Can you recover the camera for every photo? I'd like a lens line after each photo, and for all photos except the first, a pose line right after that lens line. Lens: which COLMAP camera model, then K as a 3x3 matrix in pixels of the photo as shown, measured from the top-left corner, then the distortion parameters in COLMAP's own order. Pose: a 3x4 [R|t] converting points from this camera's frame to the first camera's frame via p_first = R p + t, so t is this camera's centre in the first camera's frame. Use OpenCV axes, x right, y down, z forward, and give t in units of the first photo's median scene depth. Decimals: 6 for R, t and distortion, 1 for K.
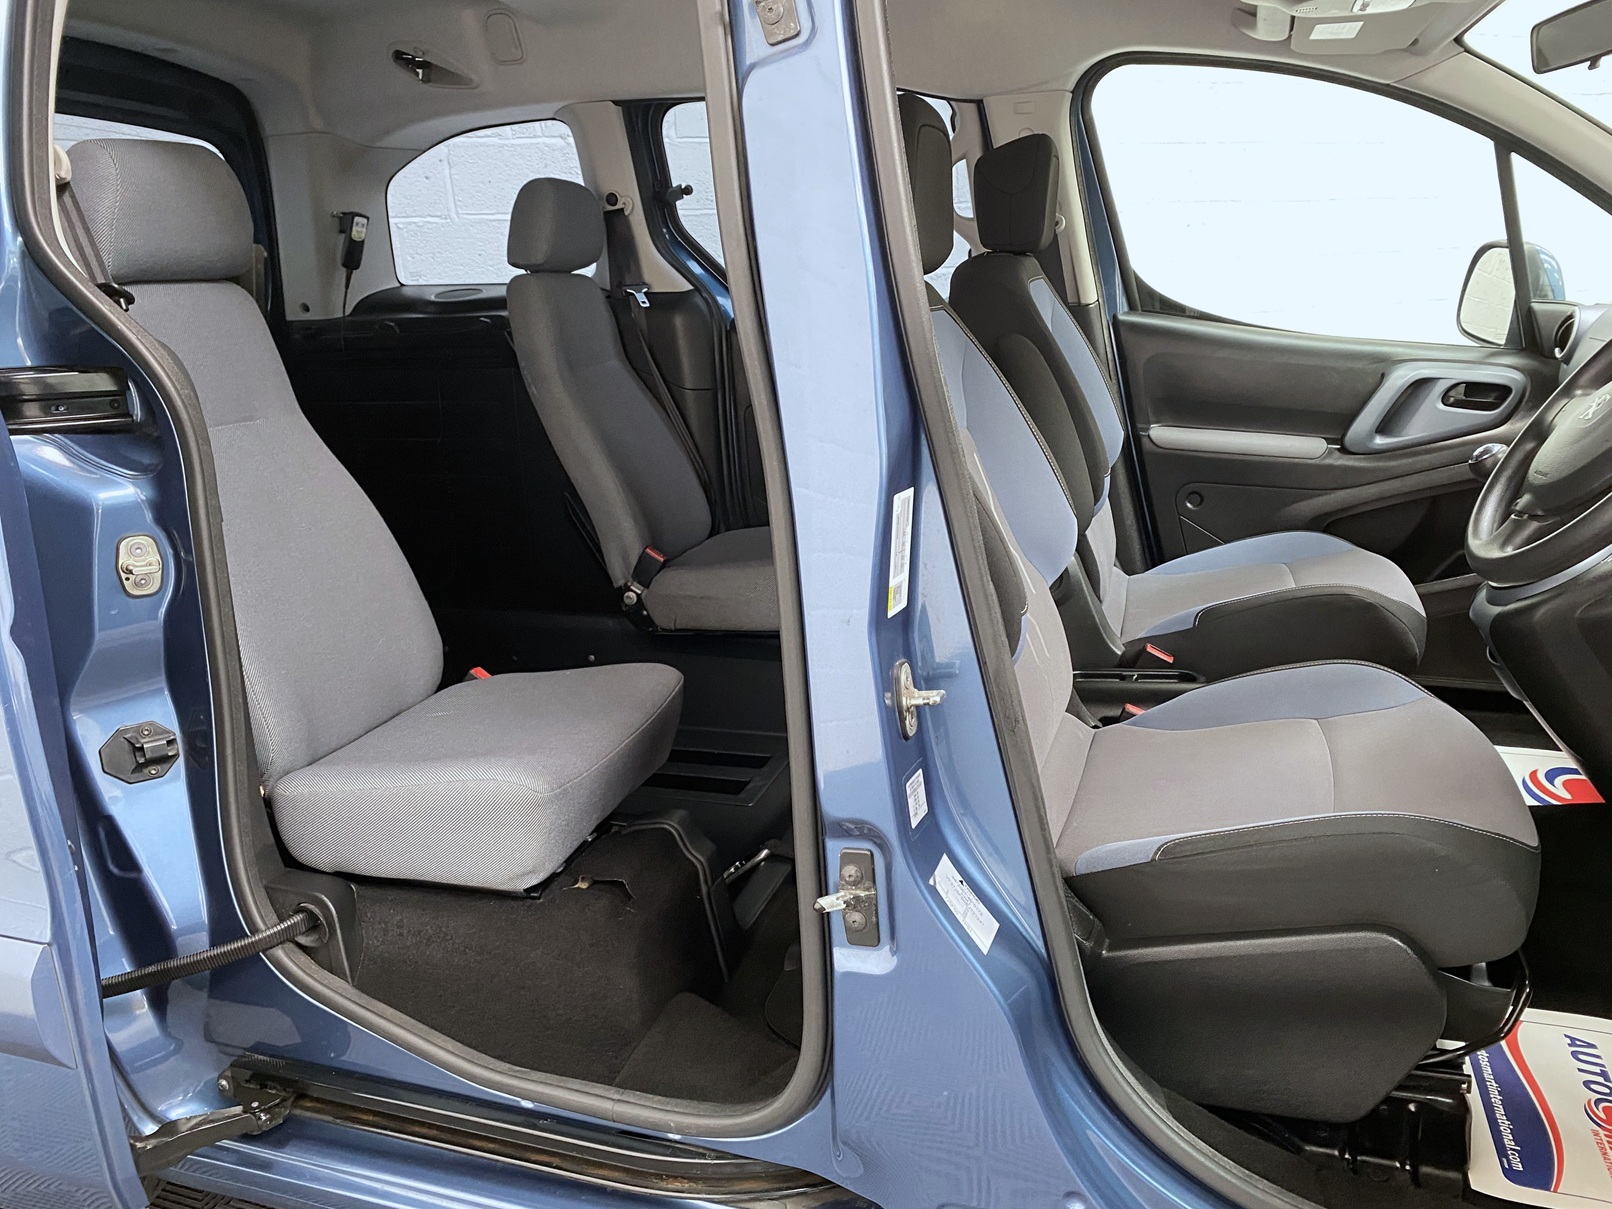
lens RADIAL K [[1259.0, 0, 807.6], [0, 1259.0, 598.8], [0, 0, 1]] dist [0.026924, -0.010563]
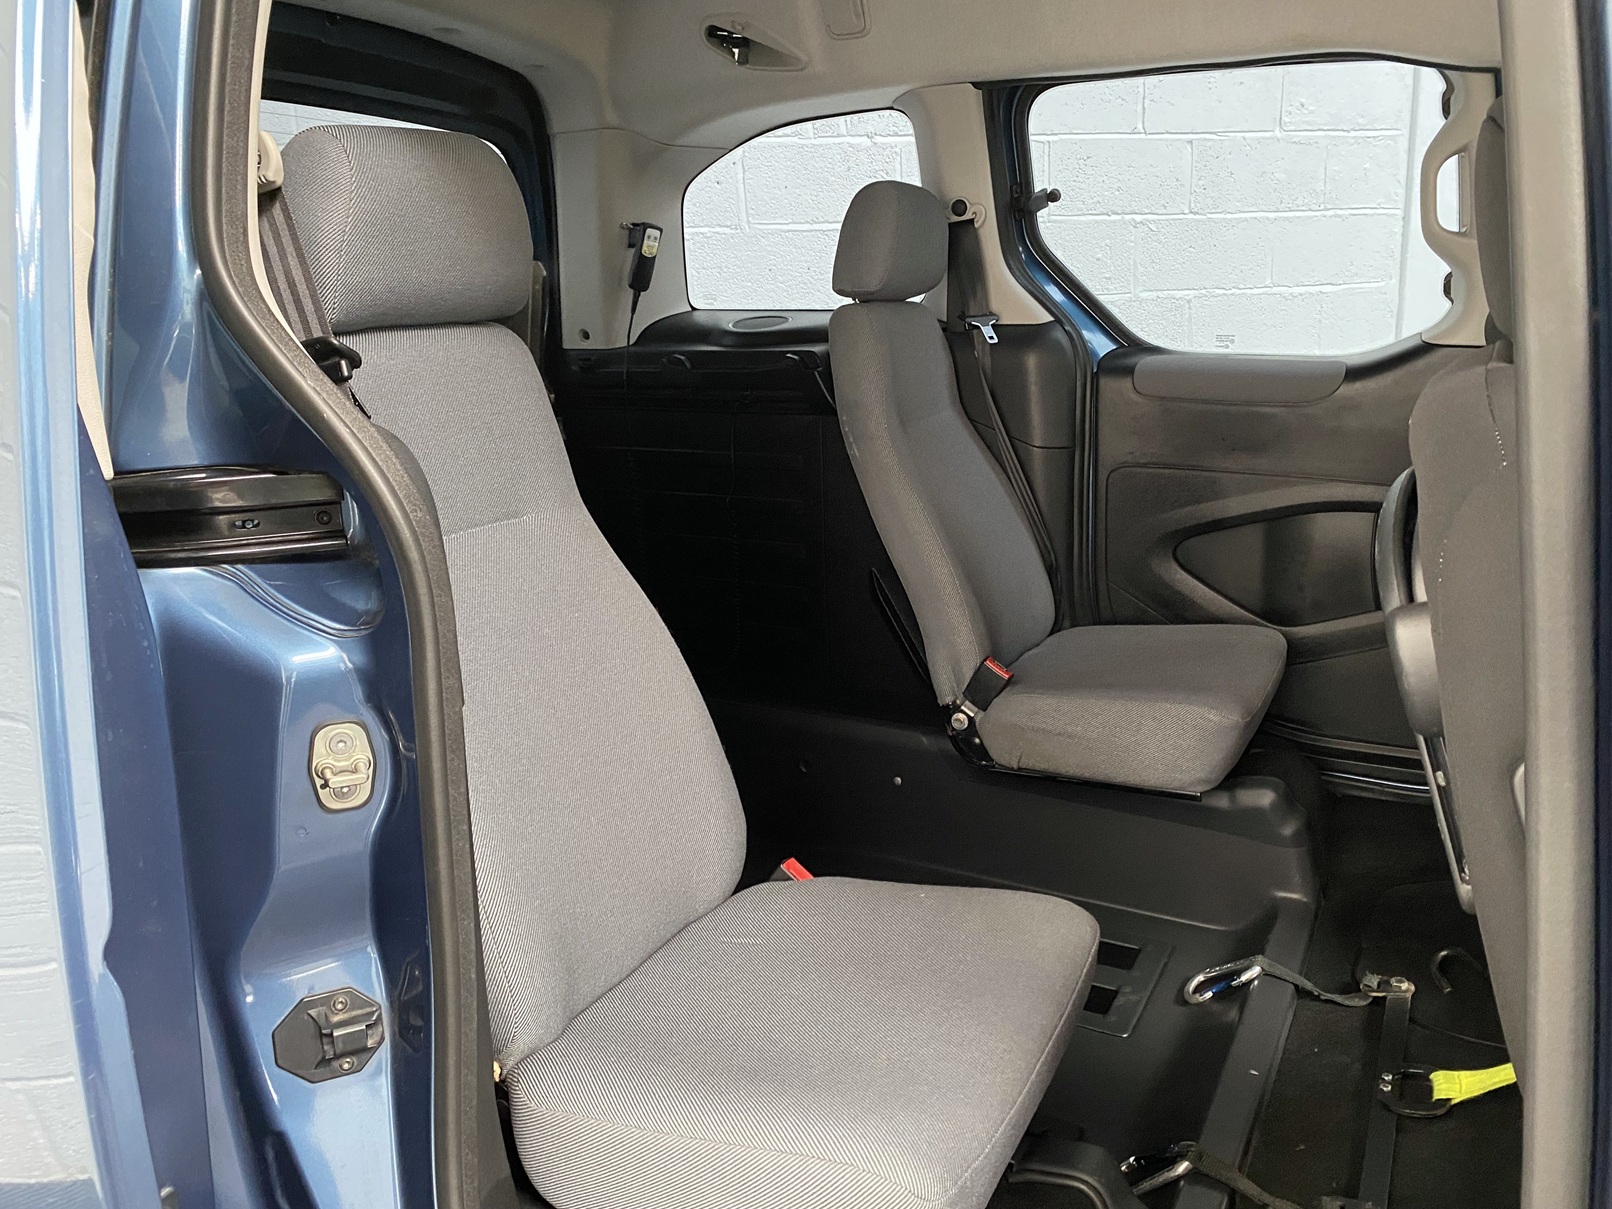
lens RADIAL K [[1239.7, 0, 806.0], [0, 1239.7, 604.5], [0, 0, 1]] dist [0.016952, -0.005722]
pose [[0.981881, 0.059592, -0.179882, -0.100459], [-0.058647, 0.998223, 0.010569, -0.074700], [0.180192, 0.000172, 0.983631, 0.229654]]
